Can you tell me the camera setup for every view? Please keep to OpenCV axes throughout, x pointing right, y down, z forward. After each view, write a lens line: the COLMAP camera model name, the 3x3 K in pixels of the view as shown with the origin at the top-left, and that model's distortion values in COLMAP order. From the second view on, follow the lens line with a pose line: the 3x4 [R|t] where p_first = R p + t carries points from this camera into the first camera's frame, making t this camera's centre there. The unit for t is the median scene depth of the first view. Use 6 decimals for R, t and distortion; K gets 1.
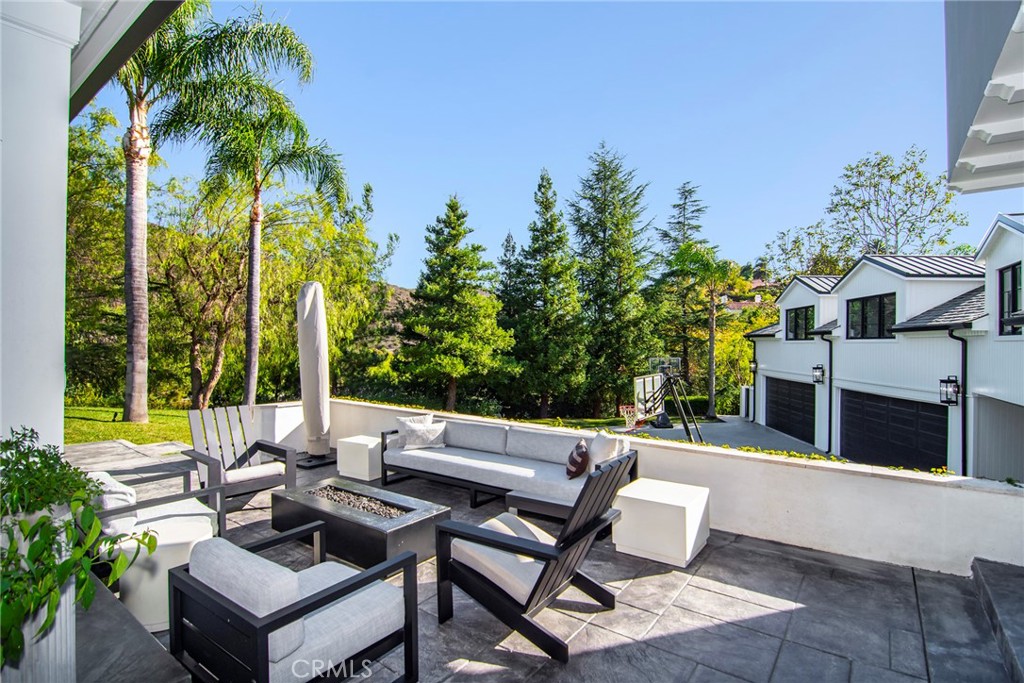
lens RADIAL K [[494.5, 0, 509.3], [0, 494.5, 345.1], [0, 0, 1]] dist [-0.016834, 0.000227]
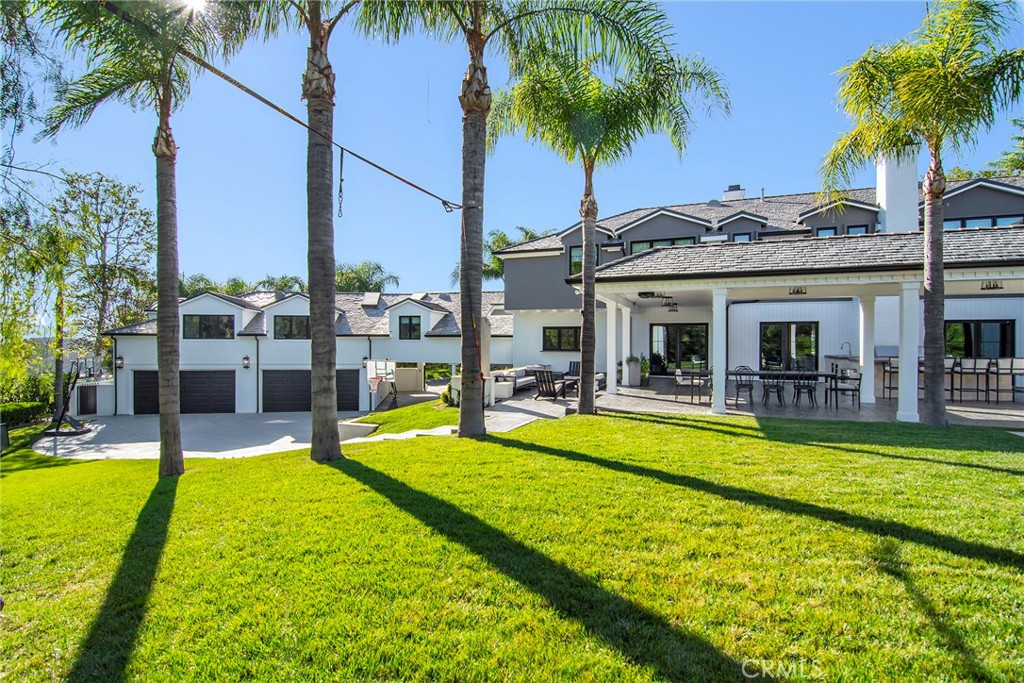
lens RADIAL K [[494.5, 0, 509.3], [0, 494.5, 345.1], [0, 0, 1]] dist [-0.016834, 0.000227]
pose [[-0.243653, 0.004516, 0.969852, -0.973045], [0.004018, 0.999985, -0.003647, 0.017080], [-0.969854, 0.003008, -0.243667, 0.588766]]
